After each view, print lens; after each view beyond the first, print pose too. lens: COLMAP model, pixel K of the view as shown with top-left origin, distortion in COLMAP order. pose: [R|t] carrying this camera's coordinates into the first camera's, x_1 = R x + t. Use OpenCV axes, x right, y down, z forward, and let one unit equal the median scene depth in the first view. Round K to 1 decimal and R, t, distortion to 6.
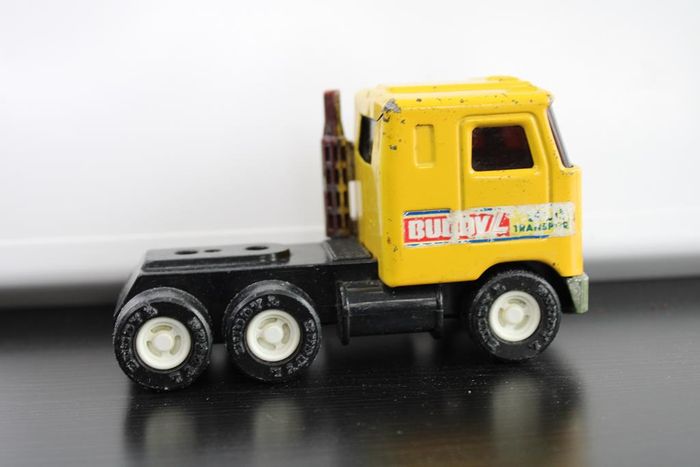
lens RADIAL K [[1162.9, 0, 350.0], [0, 1162.9, 233.5], [0, 0, 1]] dist [-0.009811, -0.001862]
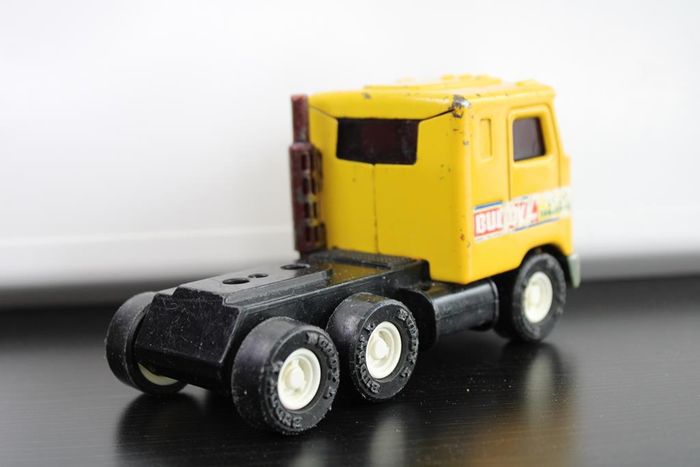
lens RADIAL K [[1162.9, 0, 350.0], [0, 1162.9, 233.5], [0, 0, 1]] dist [-0.009811, -0.001862]
pose [[0.789352, -0.104519, 0.604979, -0.637120], [0.123131, 0.992332, 0.010784, -0.019381], [-0.601467, 0.065980, 0.796168, 0.265932]]
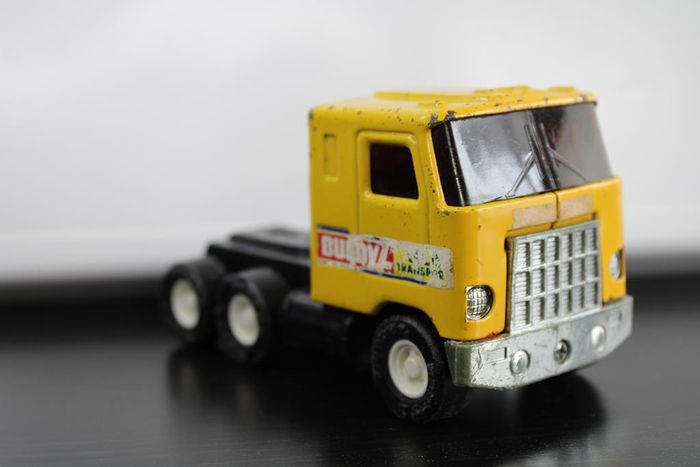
lens RADIAL K [[1162.9, 0, 350.0], [0, 1162.9, 233.5], [0, 0, 1]] dist [-0.009811, -0.001862]
pose [[0.526956, 0.169458, -0.832827, 0.837363], [-0.150402, 0.983048, 0.104859, -0.113326], [0.836479, 0.070003, 0.543510, 0.502829]]
